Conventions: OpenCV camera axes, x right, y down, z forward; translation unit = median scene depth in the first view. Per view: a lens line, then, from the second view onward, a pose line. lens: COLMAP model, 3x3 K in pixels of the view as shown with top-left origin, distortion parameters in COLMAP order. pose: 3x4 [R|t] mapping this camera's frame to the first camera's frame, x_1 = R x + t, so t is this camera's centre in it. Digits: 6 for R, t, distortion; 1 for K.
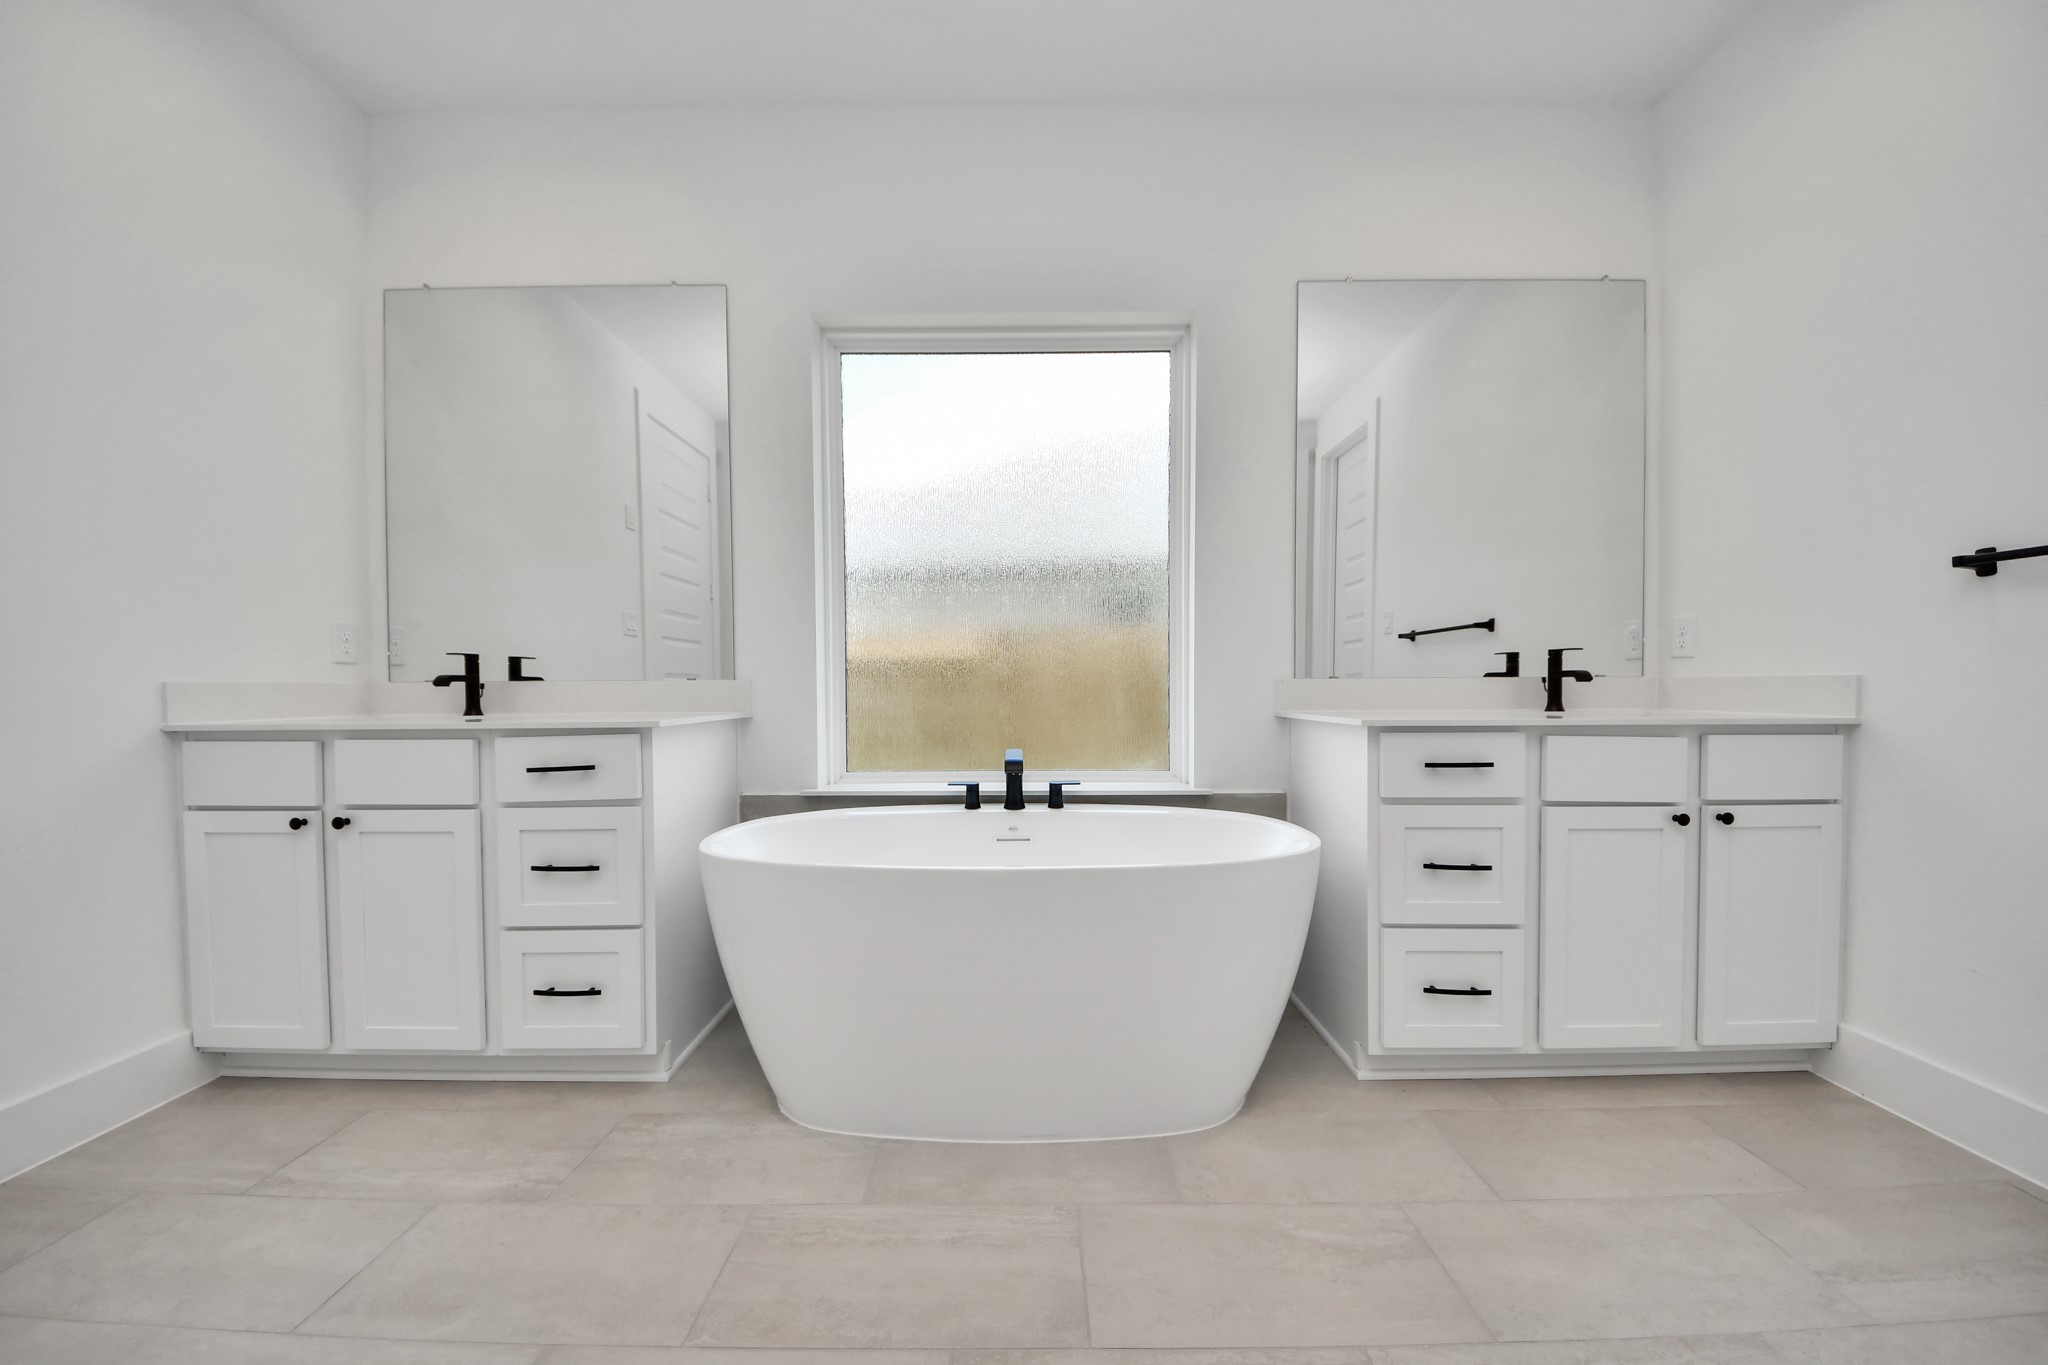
lens RADIAL K [[741.7, 0, 1004.7], [0, 741.7, 688.7], [0, 0, 1]] dist [0.009741, -0.010363]
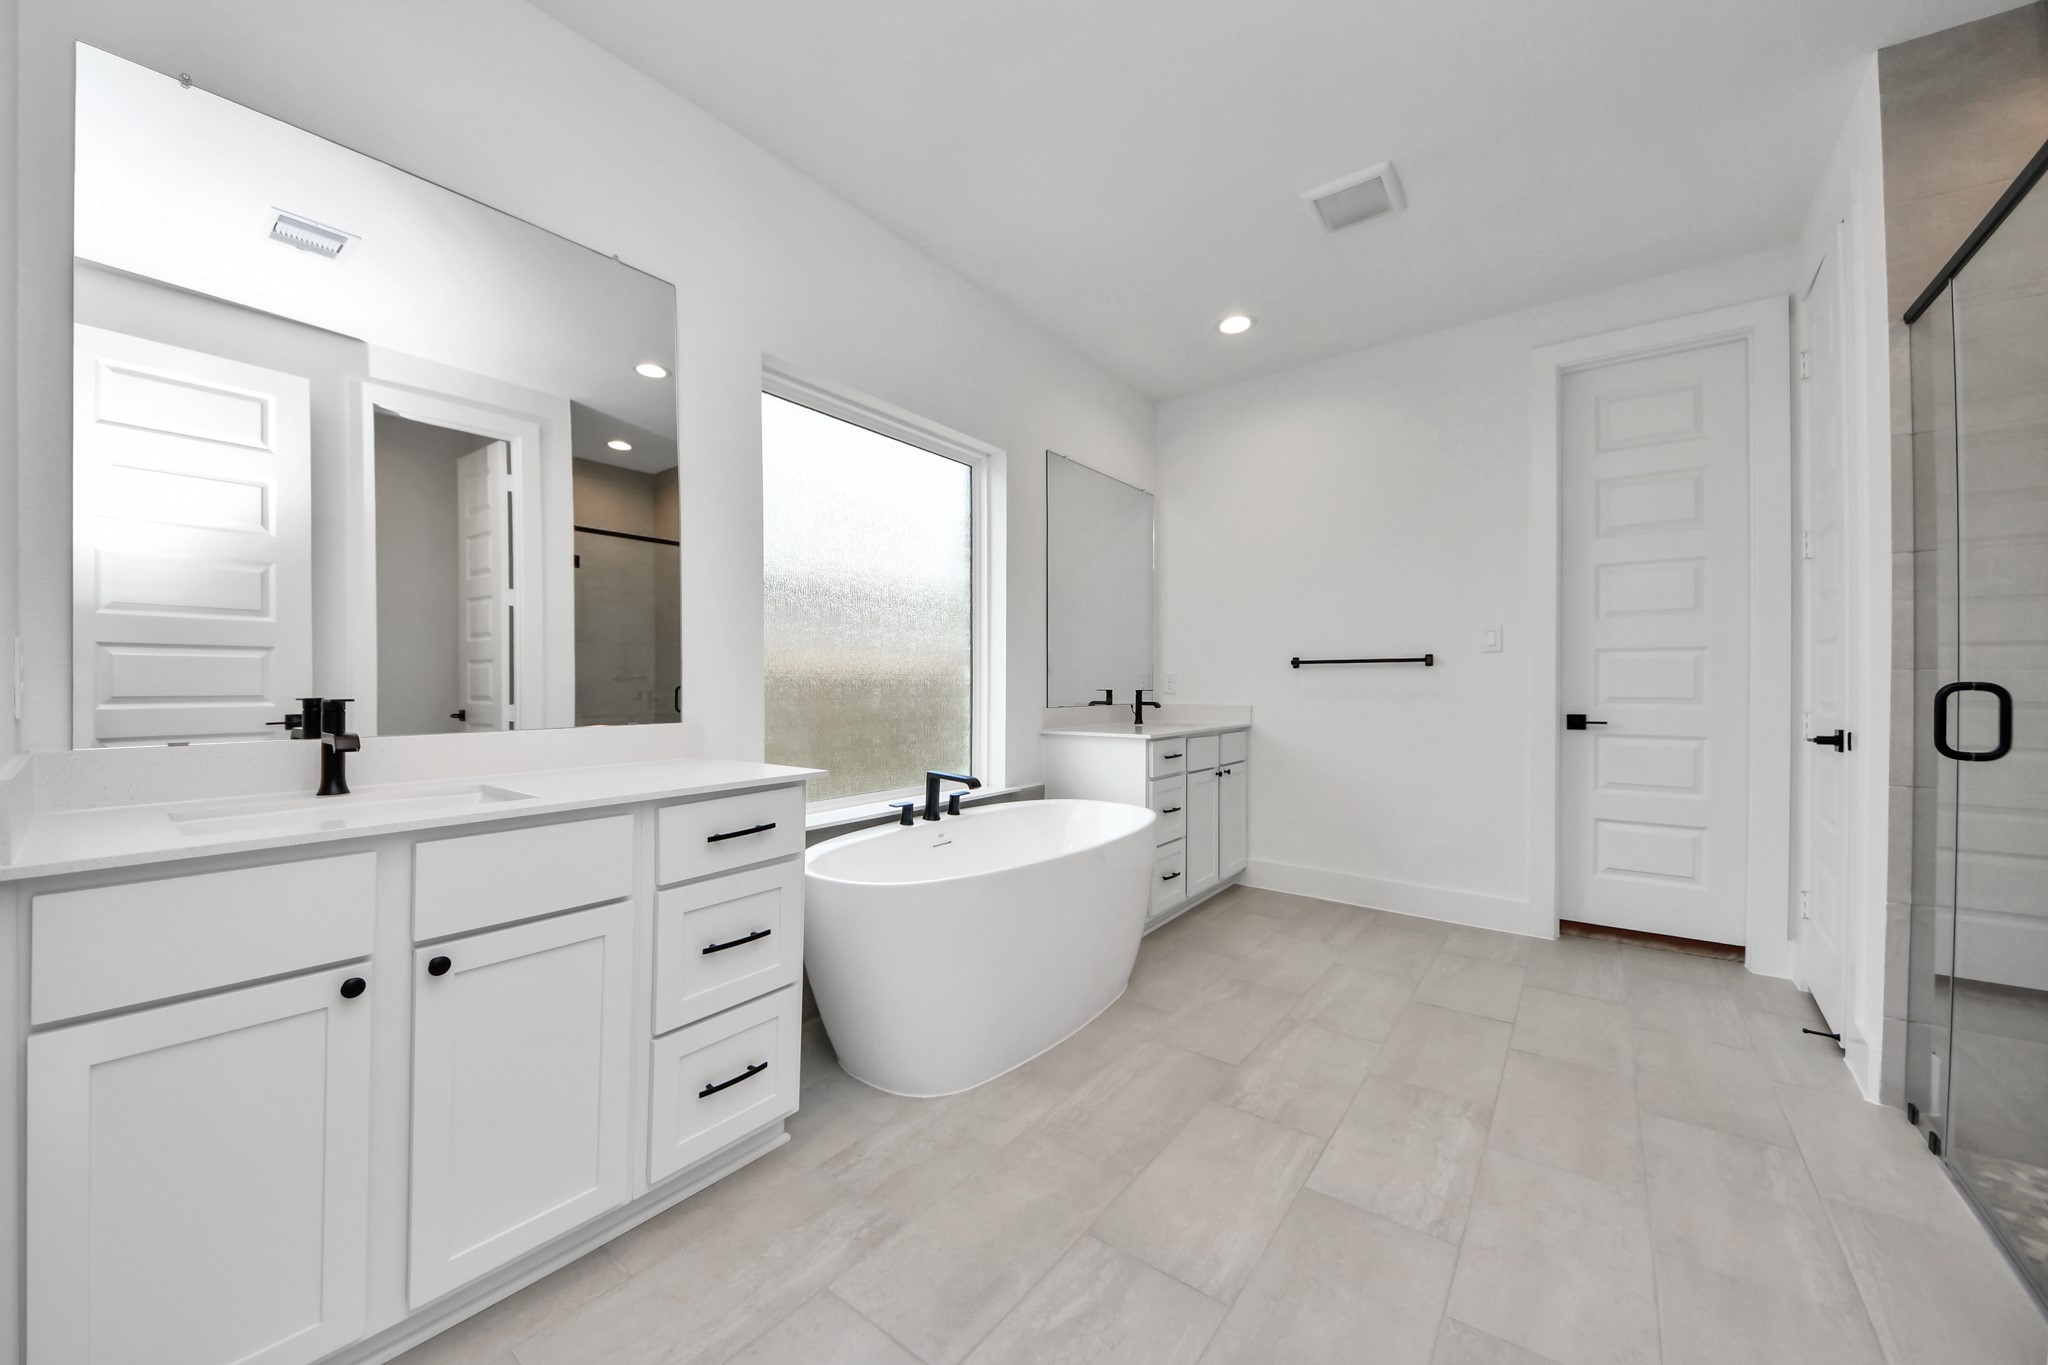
lens RADIAL K [[739.3, 0, 1037.2], [0, 739.3, 680.8], [0, 0, 1]] dist [0.034712, -0.022791]
pose [[0.593568, 0.009449, 0.804728, -1.098577], [0.002382, 0.999906, -0.013497, -0.064691], [-0.804780, 0.009928, 0.593490, 0.151387]]
